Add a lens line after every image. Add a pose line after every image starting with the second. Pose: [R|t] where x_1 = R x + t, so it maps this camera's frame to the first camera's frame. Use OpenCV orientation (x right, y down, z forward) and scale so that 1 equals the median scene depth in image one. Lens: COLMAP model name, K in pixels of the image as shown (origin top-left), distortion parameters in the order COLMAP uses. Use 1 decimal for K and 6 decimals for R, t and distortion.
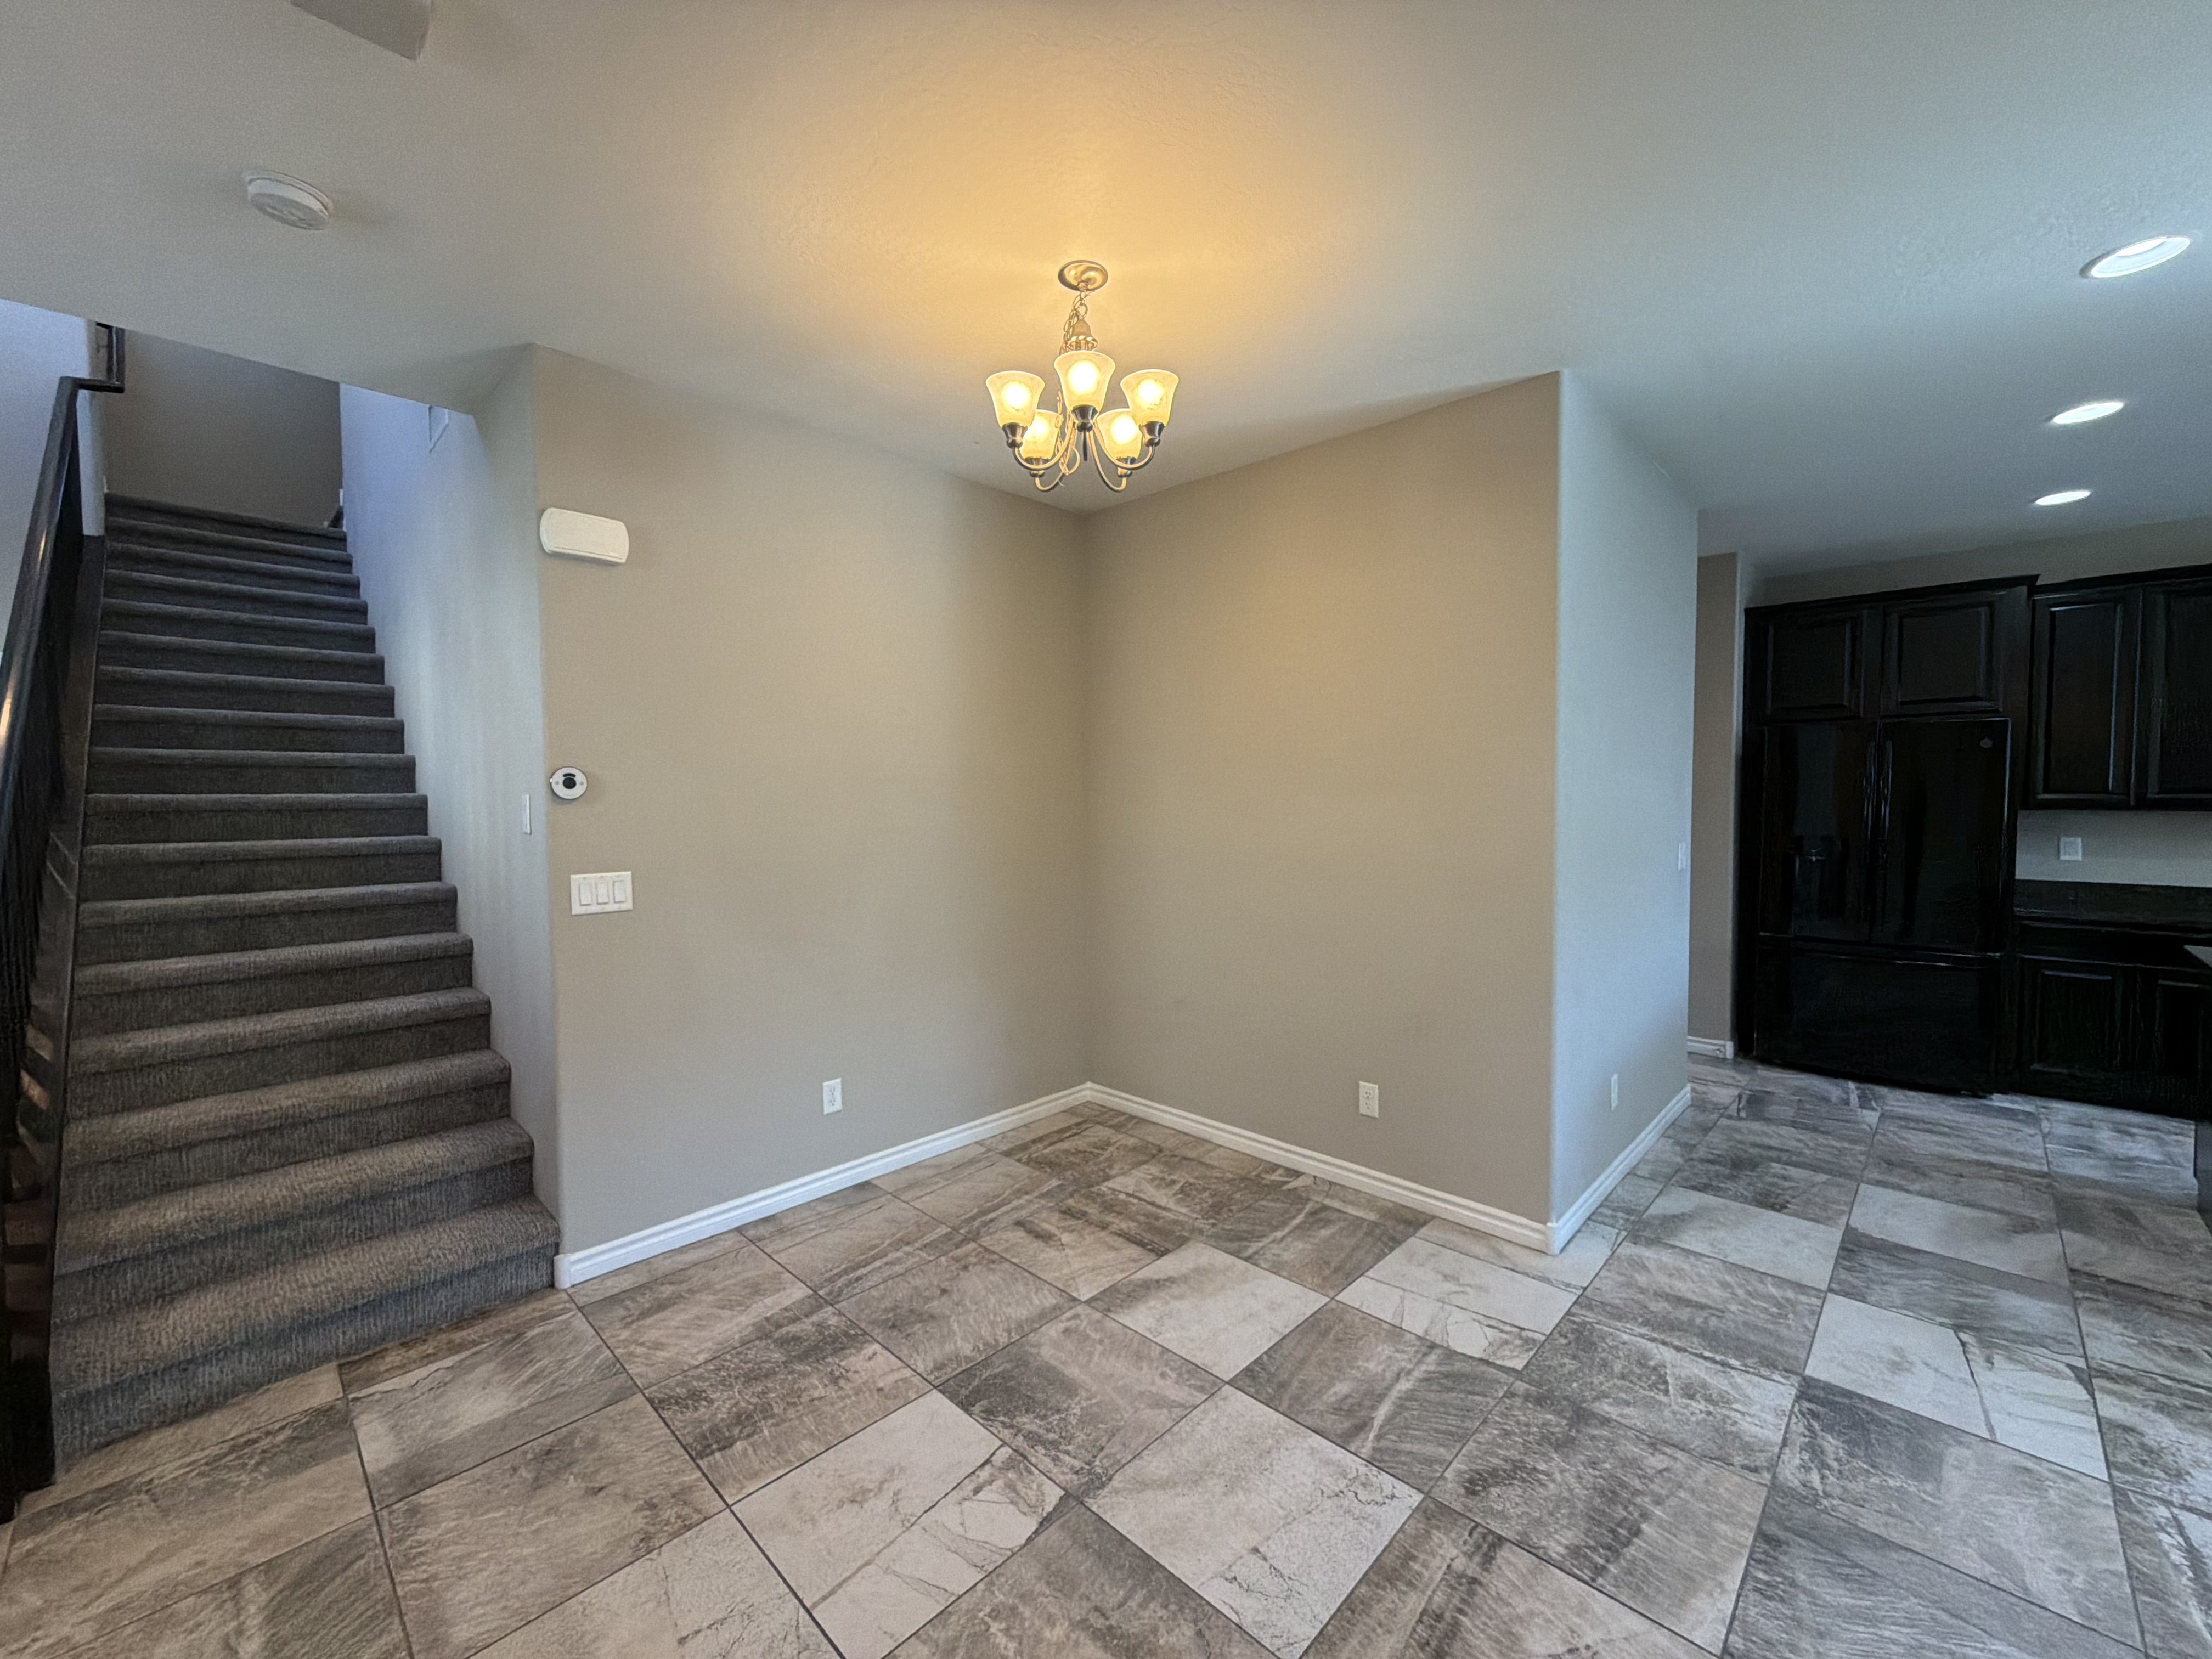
lens RADIAL K [[884.8, 0, 1102.4], [0, 884.8, 837.8], [0, 0, 1]] dist [0.000185, -0.000057]
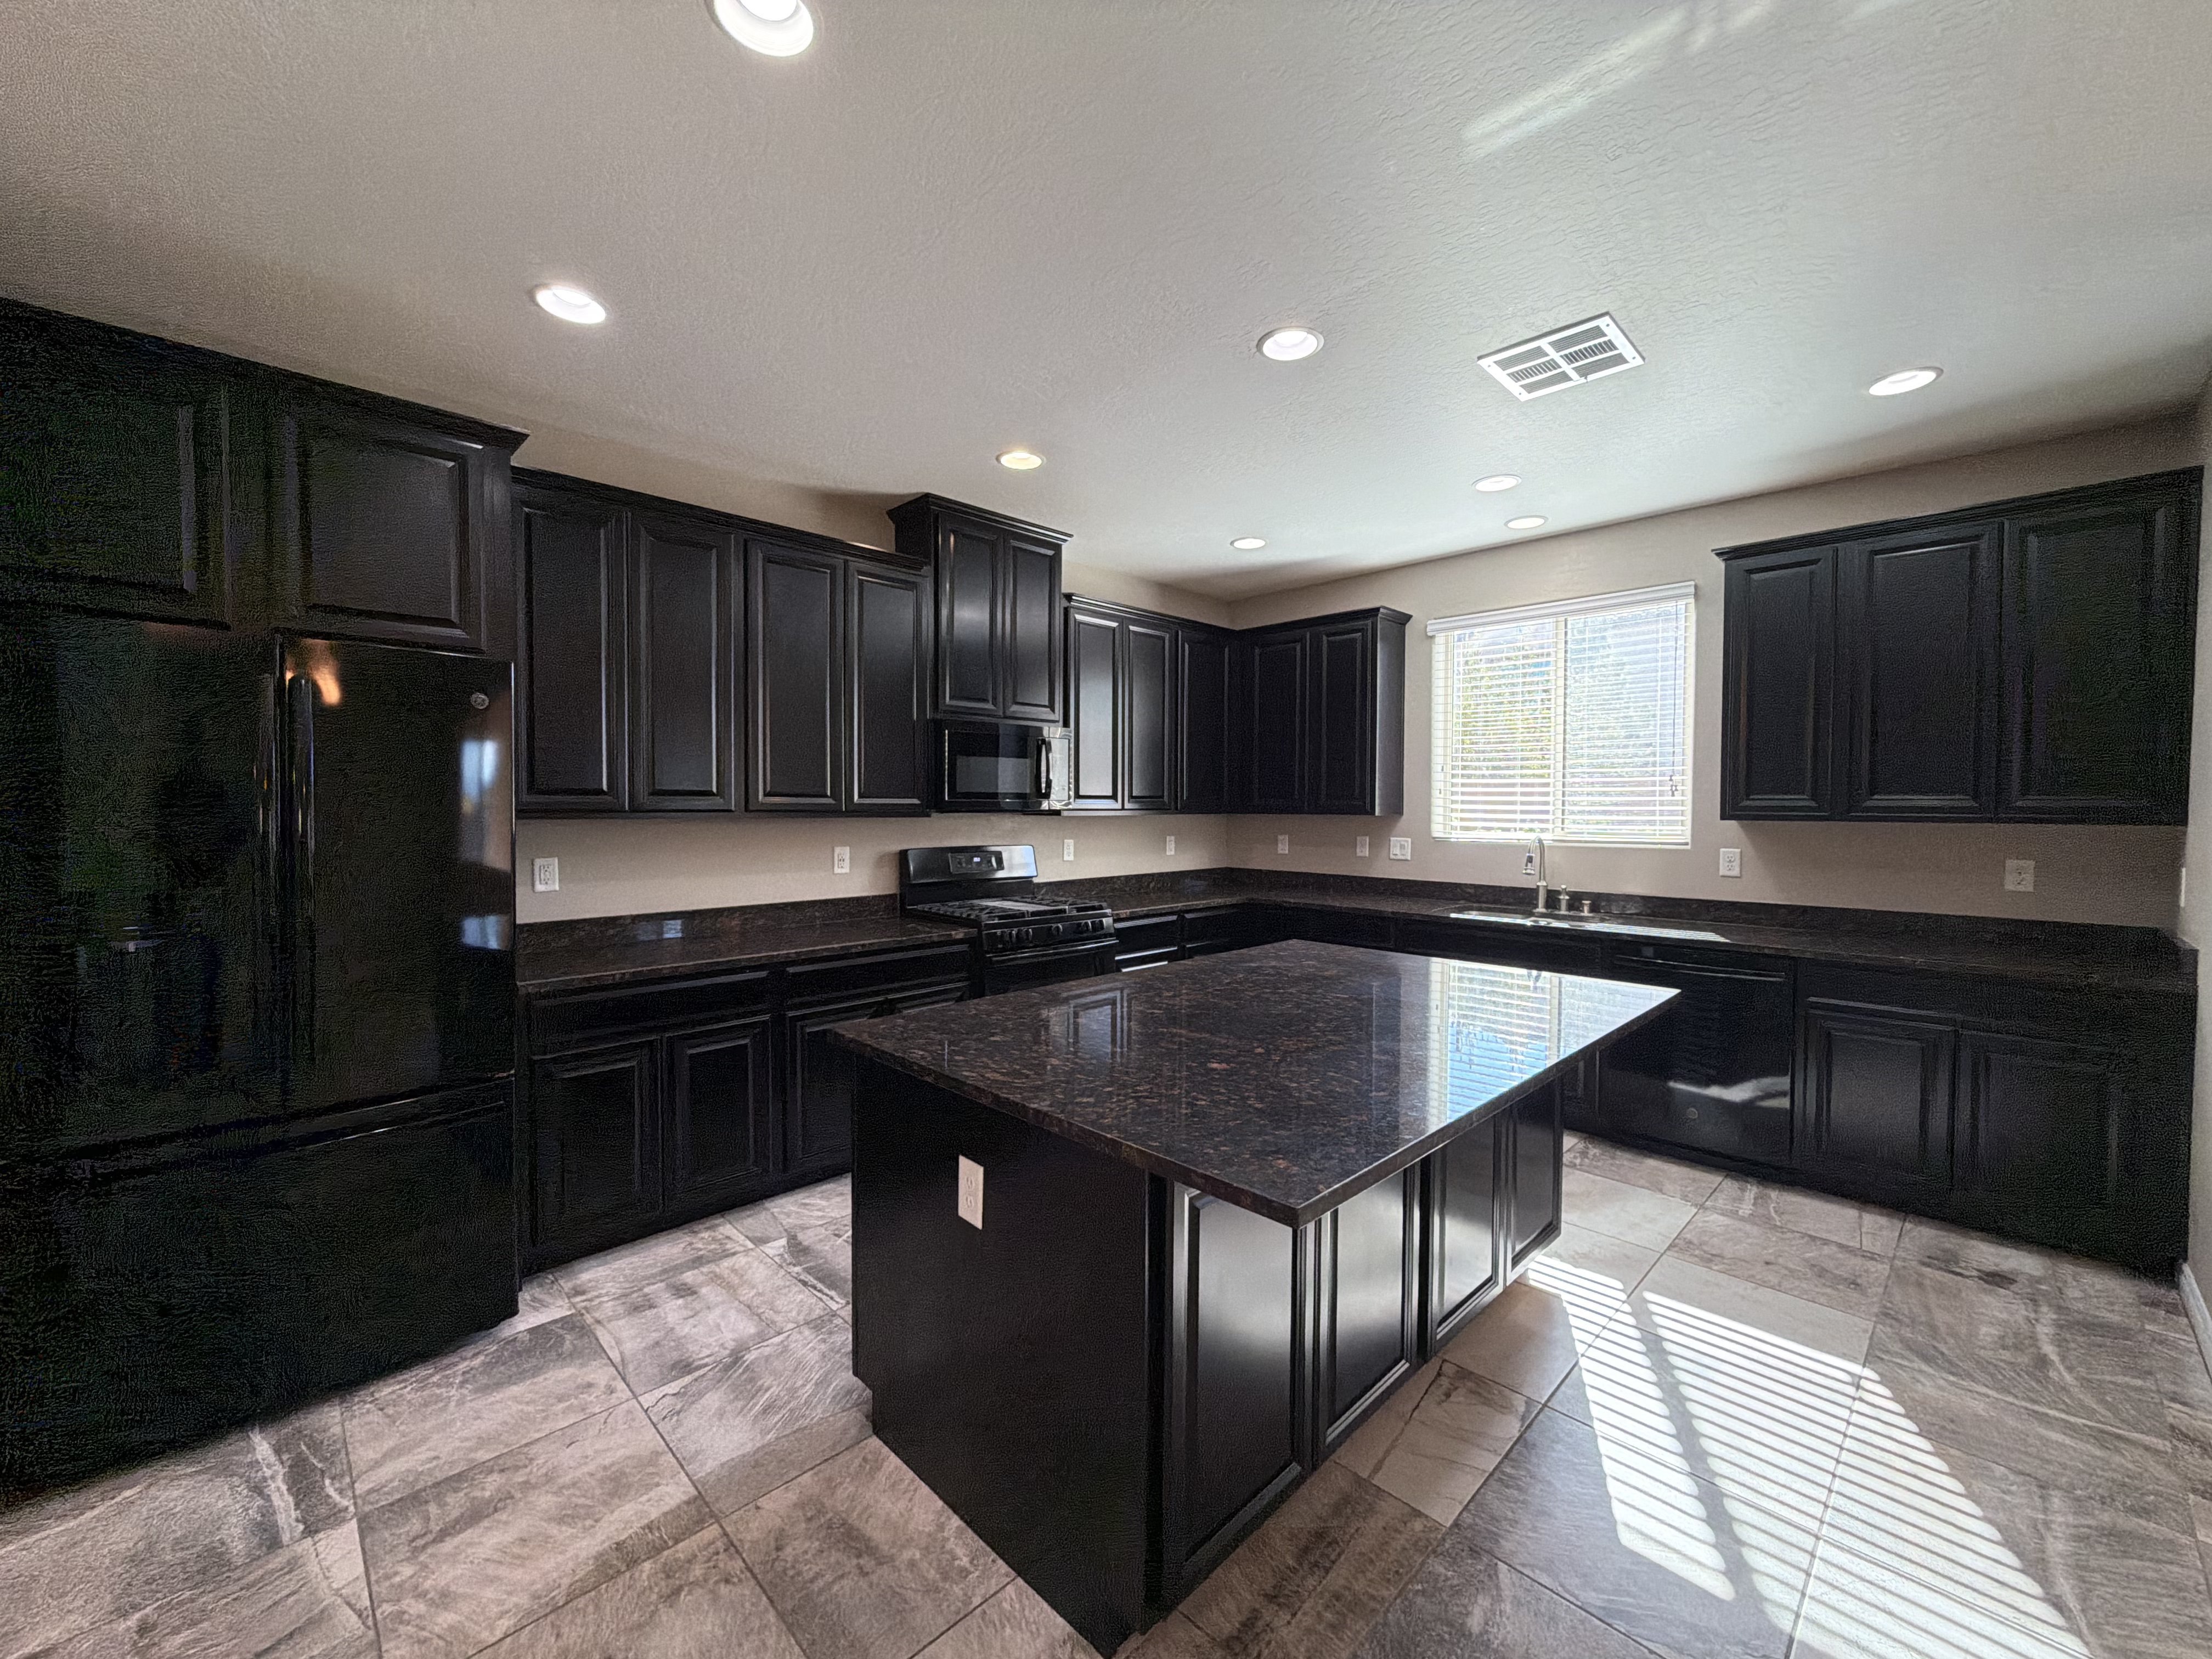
lens RADIAL K [[884.8, 0, 1103.4], [0, 884.8, 834.8], [0, 0, 1]] dist [0.000185, -0.000057]
pose [[0.020853, -0.027306, 0.999410, 0.469266], [0.043563, 0.998702, 0.026378, -0.019693], [-0.998833, 0.042988, 0.022015, 0.618920]]
